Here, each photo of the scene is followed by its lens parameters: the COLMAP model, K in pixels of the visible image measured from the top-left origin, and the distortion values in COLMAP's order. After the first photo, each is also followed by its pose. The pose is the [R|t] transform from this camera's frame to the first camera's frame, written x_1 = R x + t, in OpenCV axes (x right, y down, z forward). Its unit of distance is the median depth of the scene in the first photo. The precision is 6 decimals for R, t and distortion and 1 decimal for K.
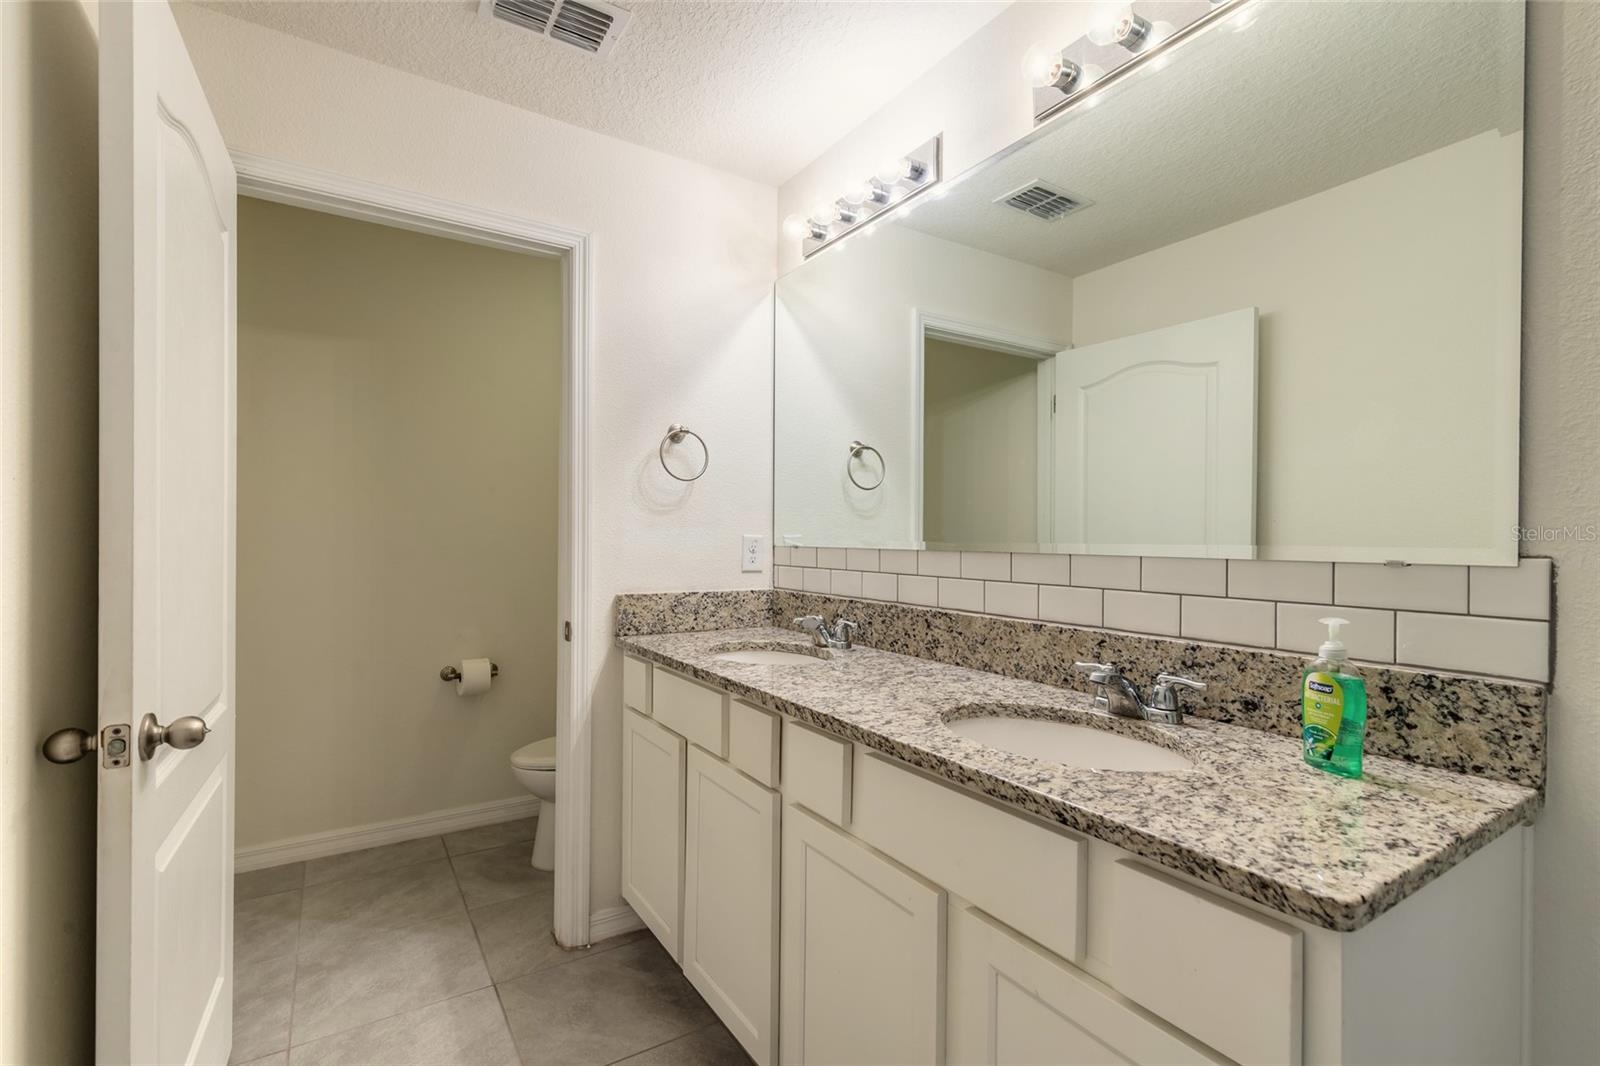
lens RADIAL K [[726.8, 0, 792.6], [0, 726.8, 533.0], [0, 0, 1]] dist [0.006904, -0.000969]
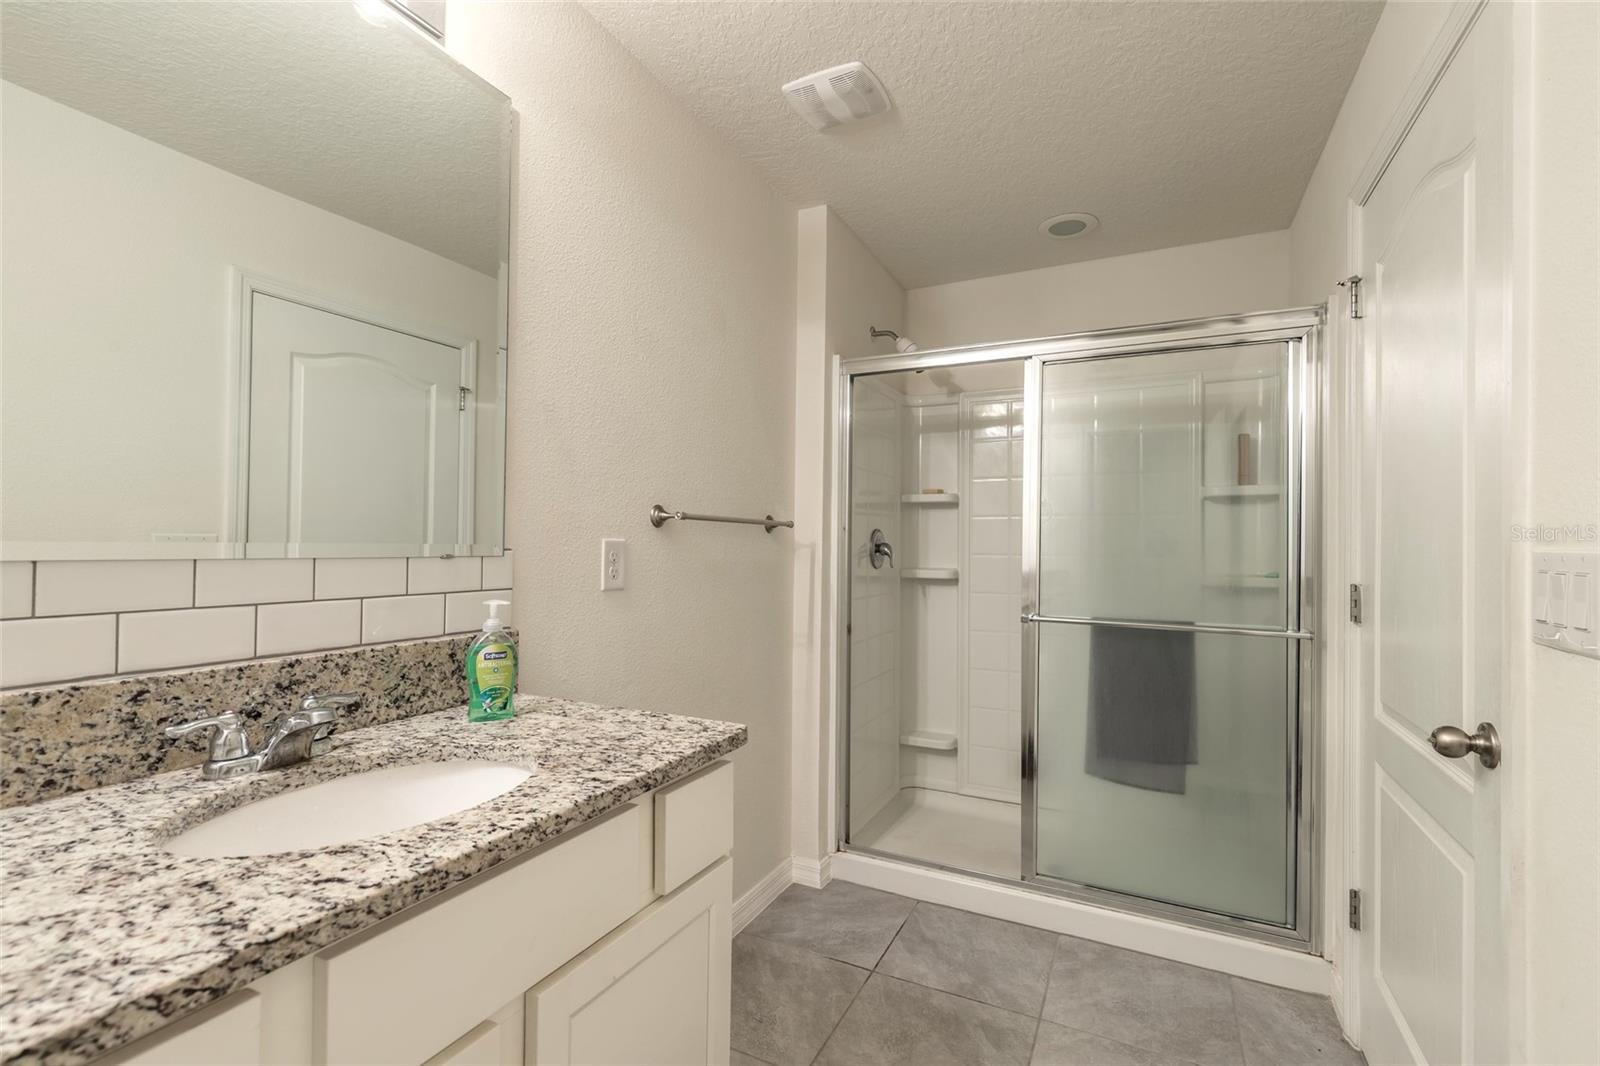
lens RADIAL K [[726.8, 0, 789.8], [0, 726.8, 537.2], [0, 0, 1]] dist [0.006904, -0.000969]
pose [[-0.522206, -0.001264, 0.852818, -0.521874], [-0.017946, 0.999794, -0.009507, 0.008264], [-0.852631, -0.020269, -0.522121, 1.038969]]
